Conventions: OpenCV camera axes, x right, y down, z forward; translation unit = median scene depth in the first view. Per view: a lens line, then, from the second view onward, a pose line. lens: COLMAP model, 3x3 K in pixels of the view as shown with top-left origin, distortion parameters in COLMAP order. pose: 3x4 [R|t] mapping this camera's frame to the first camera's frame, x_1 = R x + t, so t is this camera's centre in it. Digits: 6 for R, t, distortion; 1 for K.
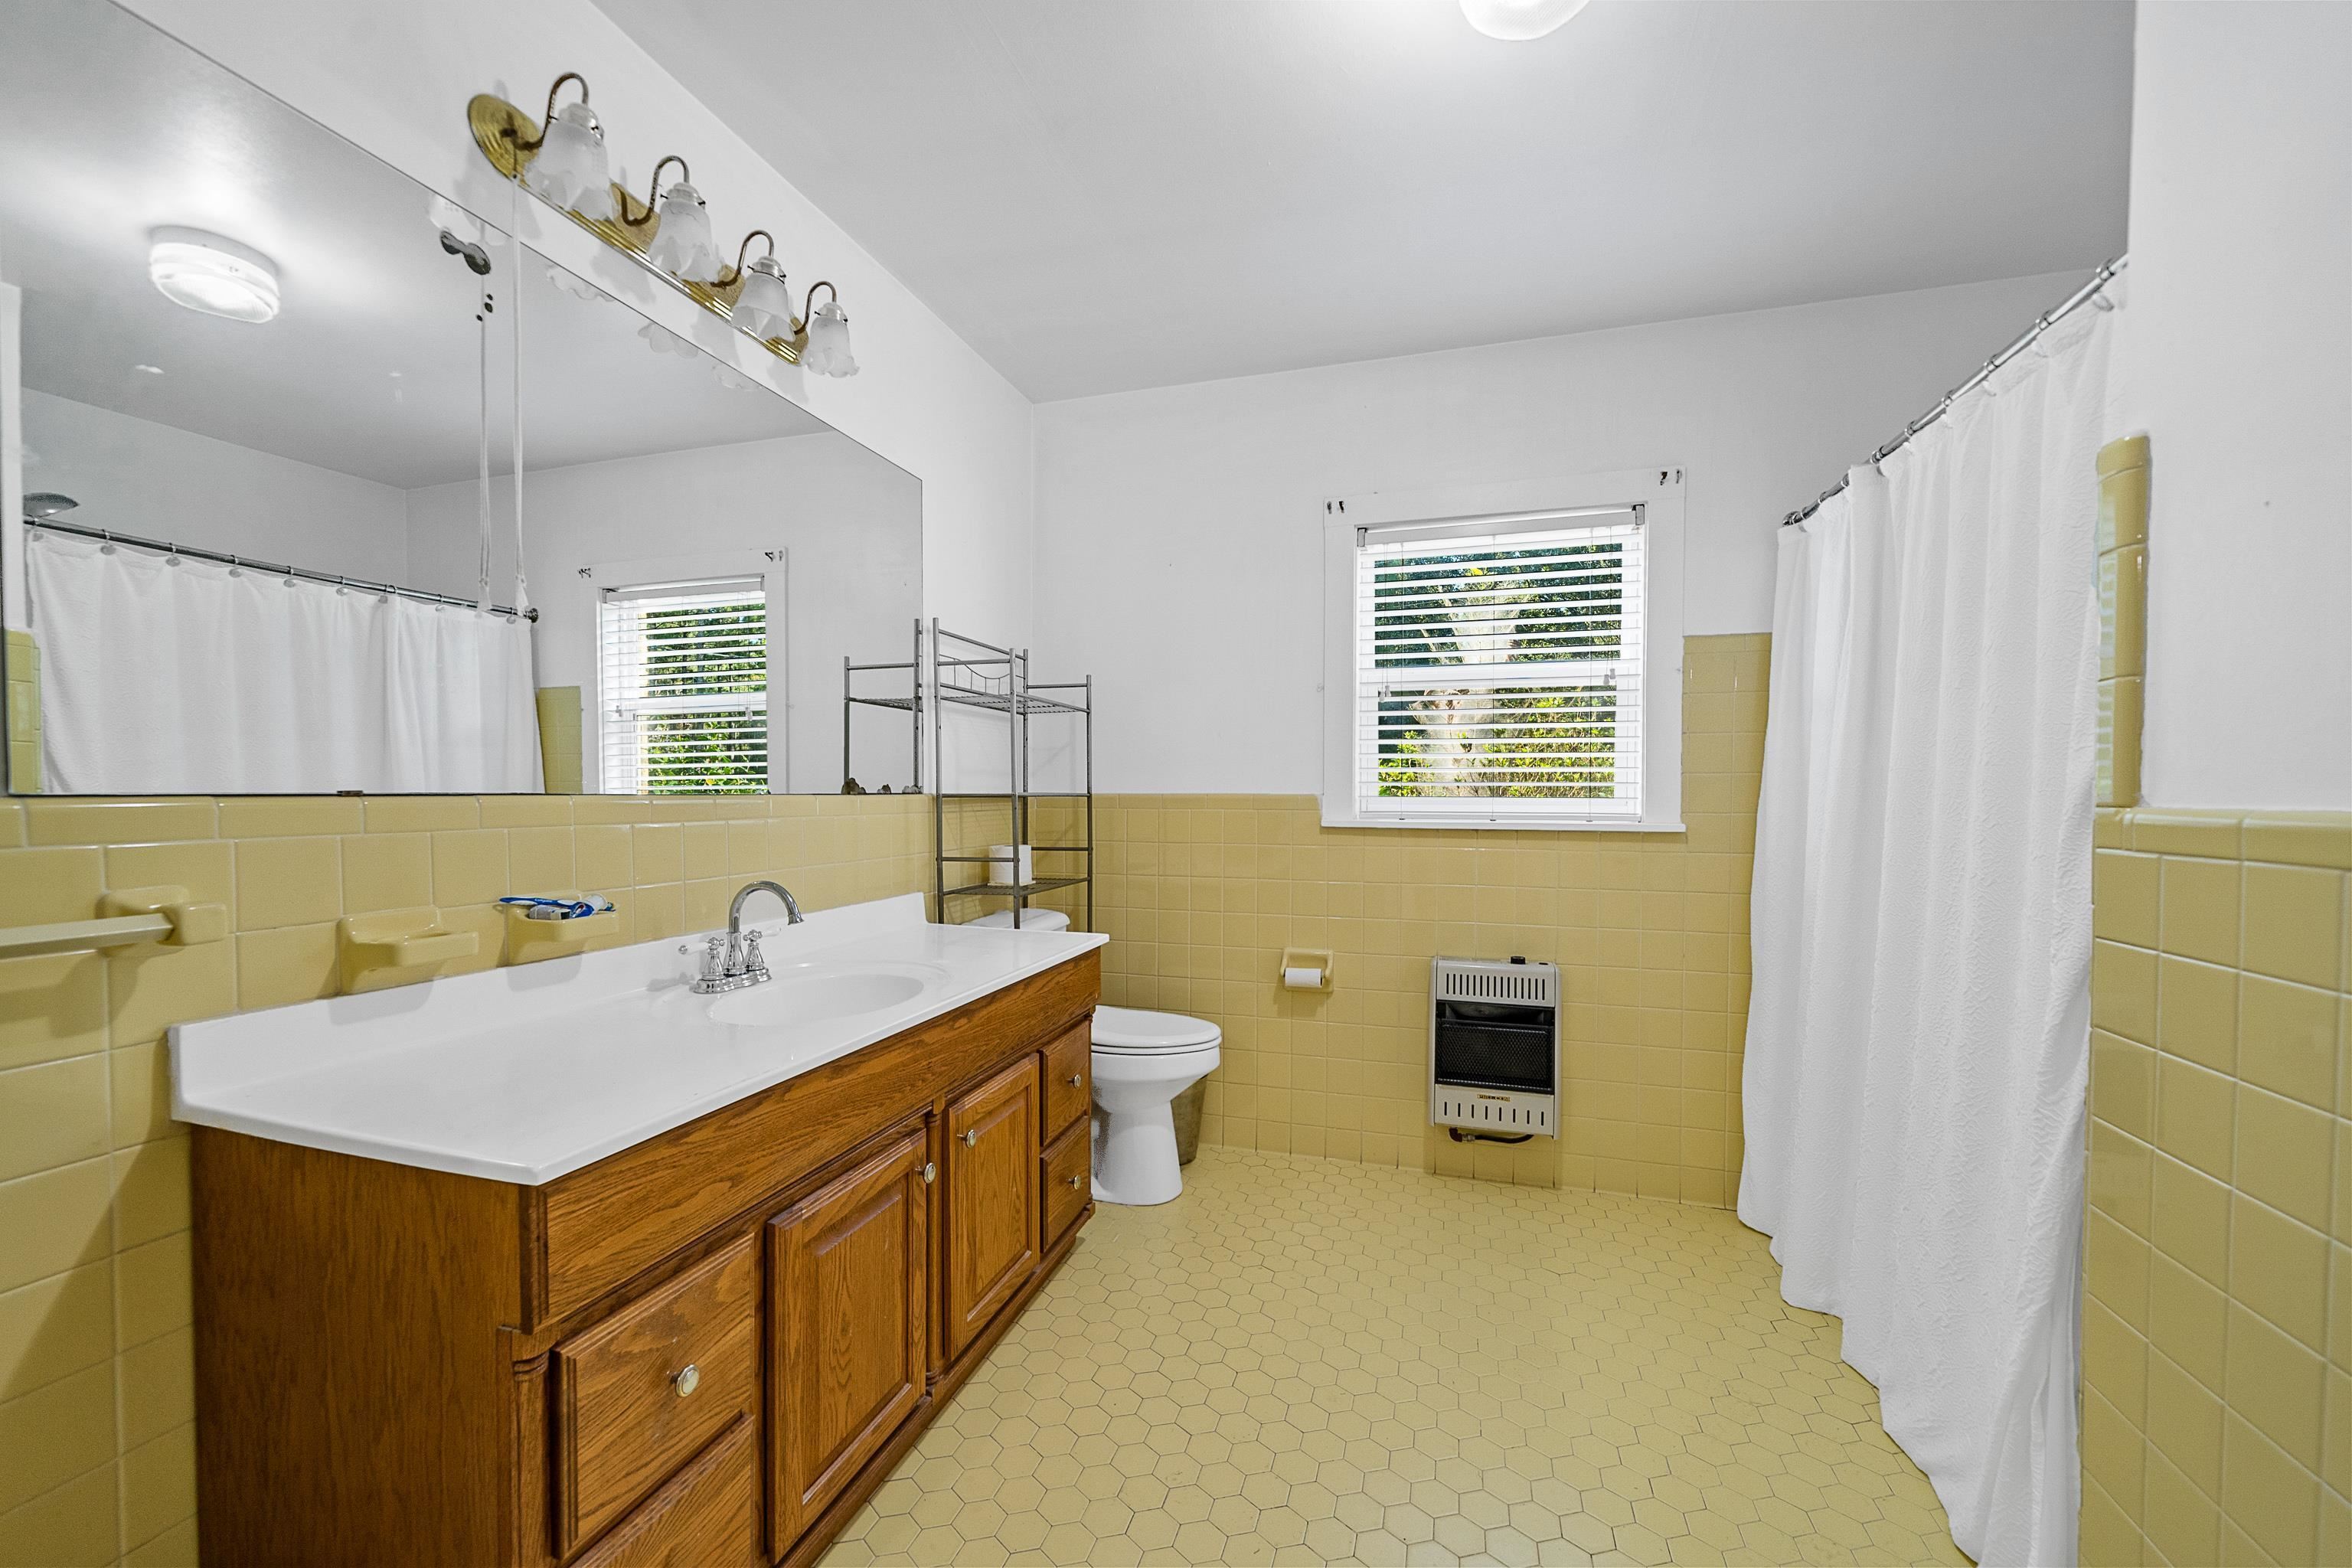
lens RADIAL K [[922.9, 0, 1167.3], [0, 922.9, 813.6], [0, 0, 1]] dist [-0.001092, -0.000193]
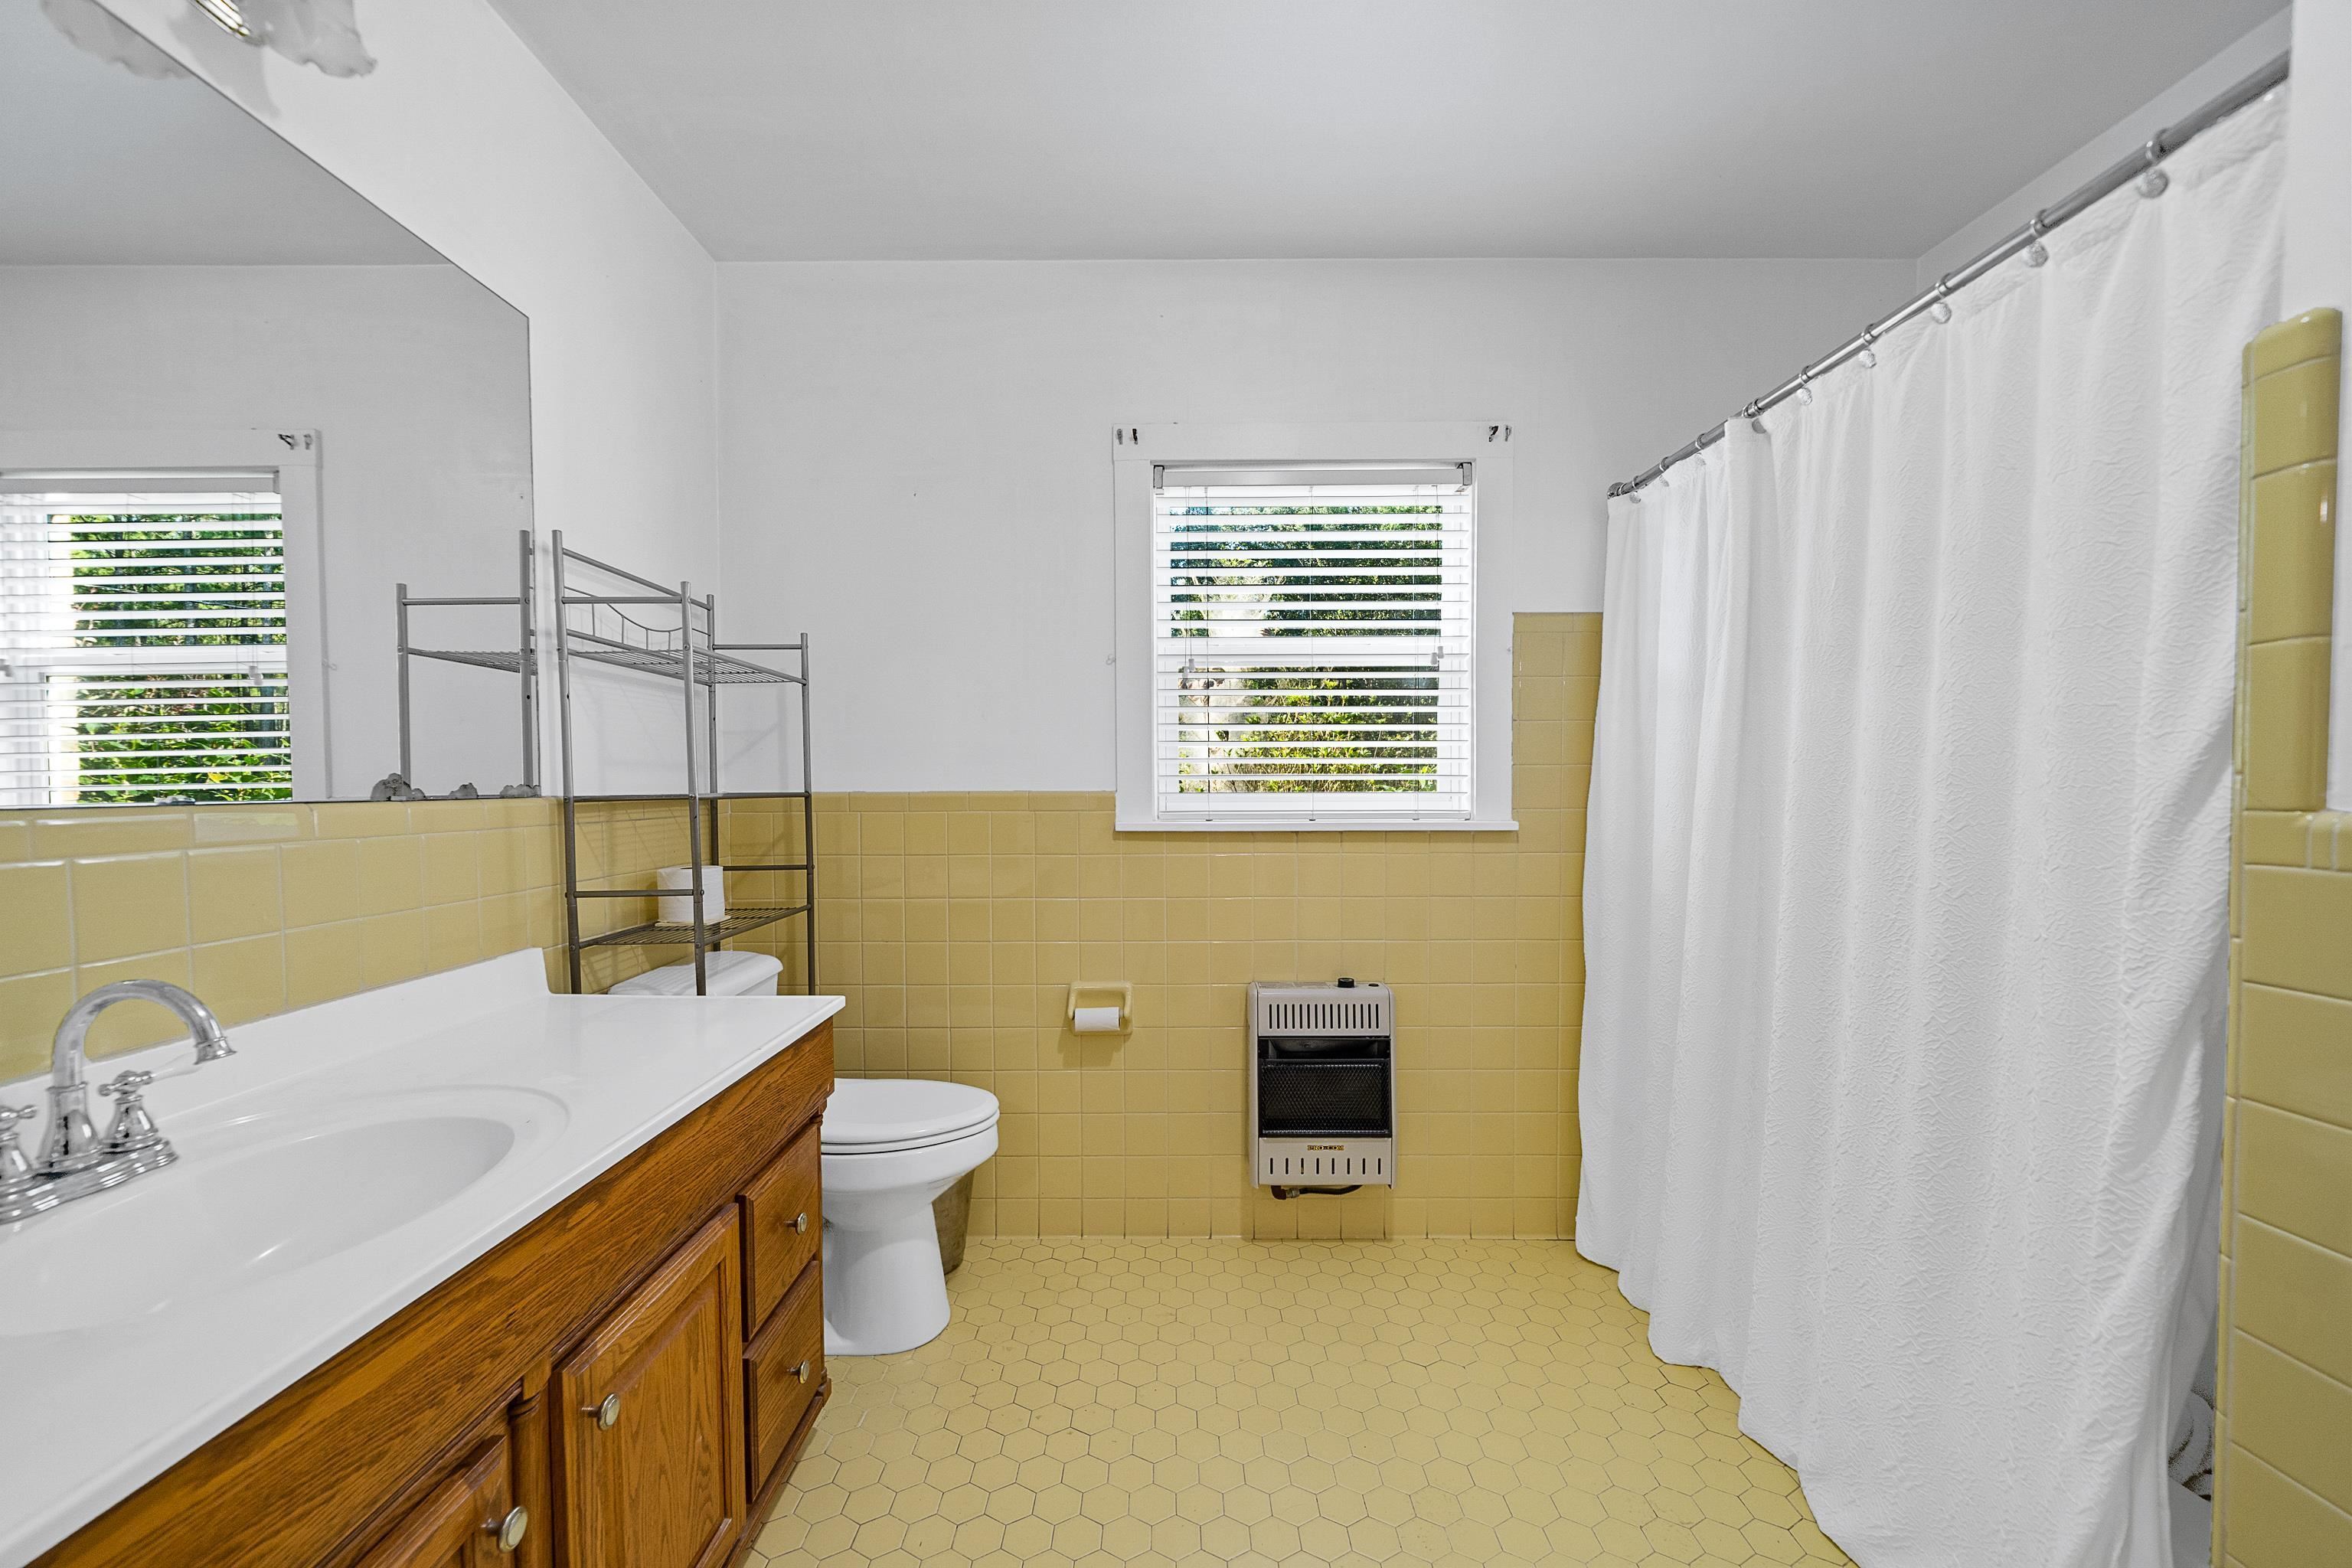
lens RADIAL K [[922.9, 0, 1167.3], [0, 922.9, 813.6], [0, 0, 1]] dist [-0.001092, -0.000193]
pose [[0.956083, -0.016097, 0.292653, -0.028671], [0.013326, 0.999846, 0.011459, -0.010870], [-0.292792, -0.007056, 0.956150, 0.231955]]
